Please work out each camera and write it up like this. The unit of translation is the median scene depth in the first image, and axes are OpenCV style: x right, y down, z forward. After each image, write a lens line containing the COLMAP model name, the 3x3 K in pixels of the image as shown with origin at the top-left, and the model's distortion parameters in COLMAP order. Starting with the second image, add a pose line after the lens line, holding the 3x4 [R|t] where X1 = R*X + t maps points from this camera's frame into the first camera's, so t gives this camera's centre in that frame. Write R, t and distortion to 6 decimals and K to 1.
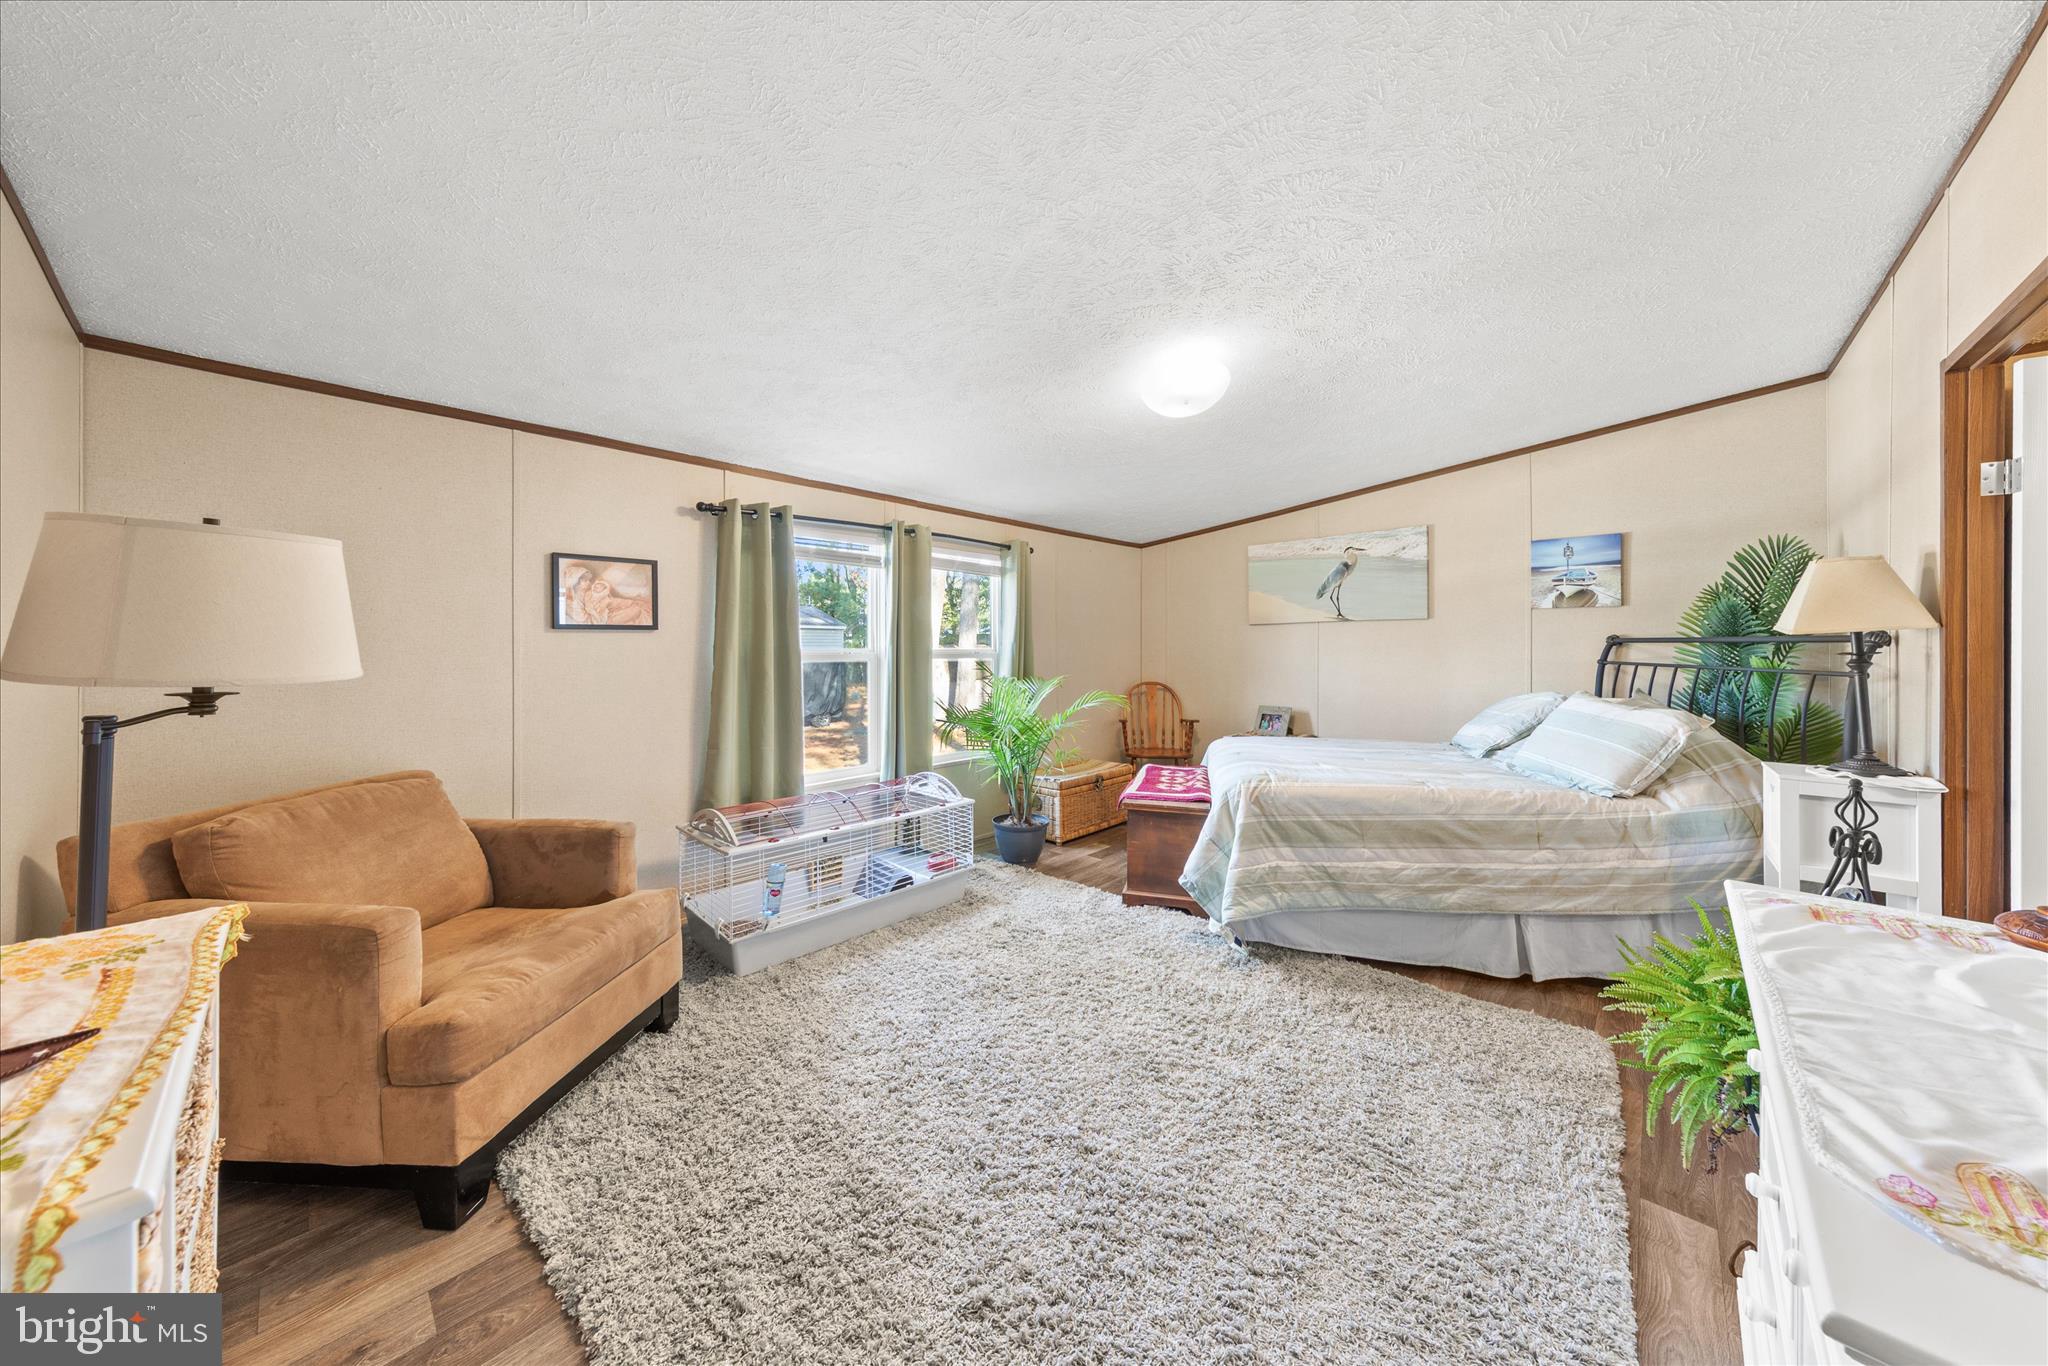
lens RADIAL K [[677.2, 0, 1017.3], [0, 677.2, 644.5], [0, 0, 1]] dist [0.002761, 0.000026]
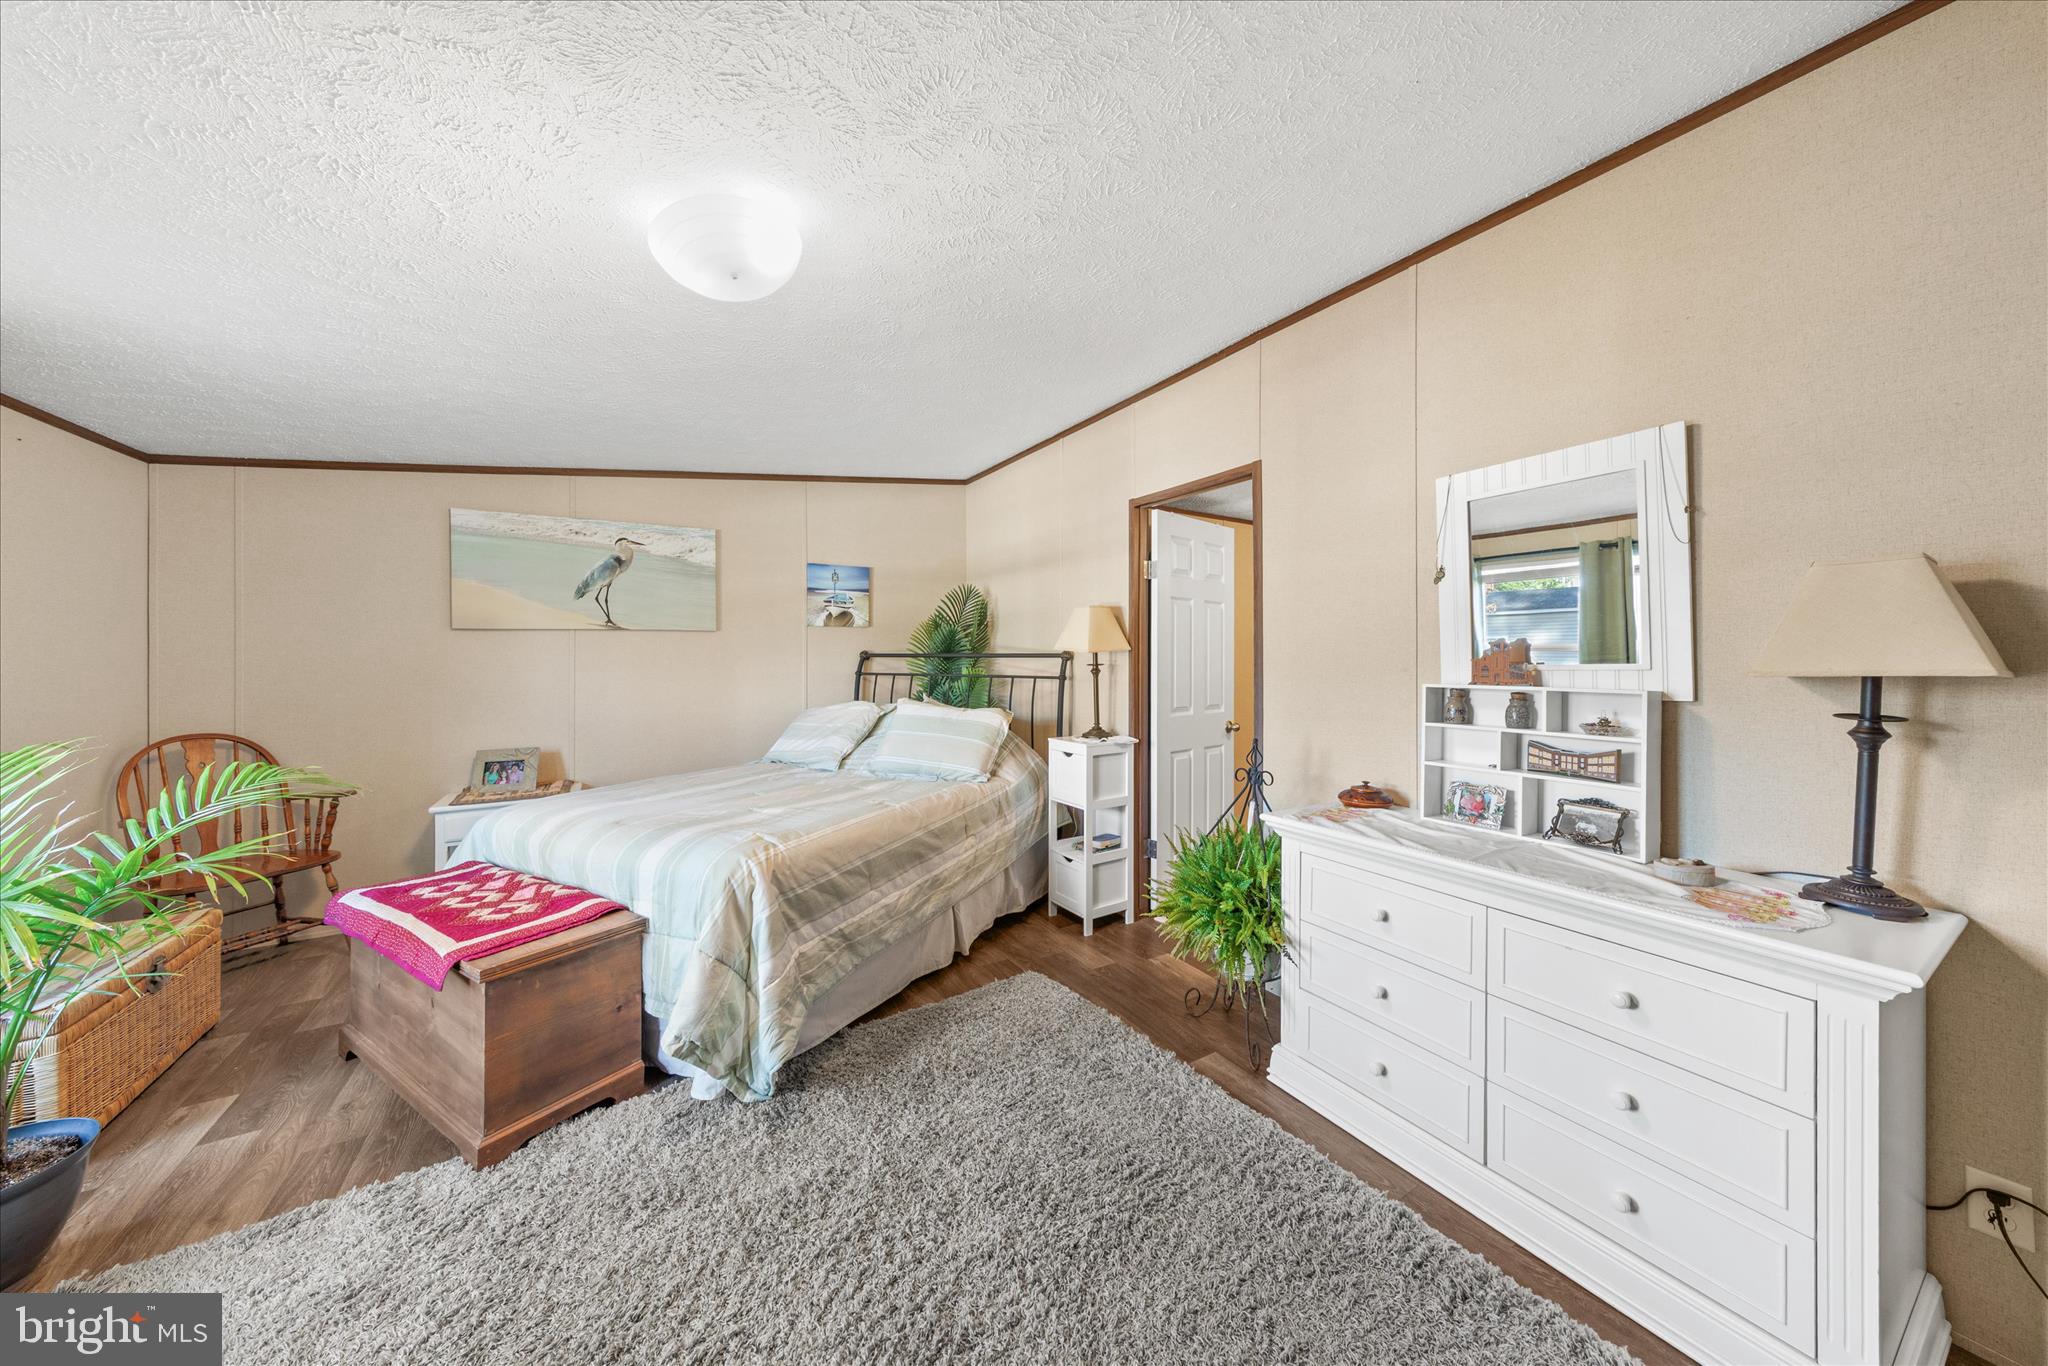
lens RADIAL K [[677.2, 0, 1040.5], [0, 677.2, 652.4], [0, 0, 1]] dist [0.002761, 0.000026]
pose [[0.250907, 0.006885, 0.967987, -0.203052], [0.000399, 0.999974, -0.007216, -0.002679], [-0.968011, 0.002196, 0.250898, 0.396130]]
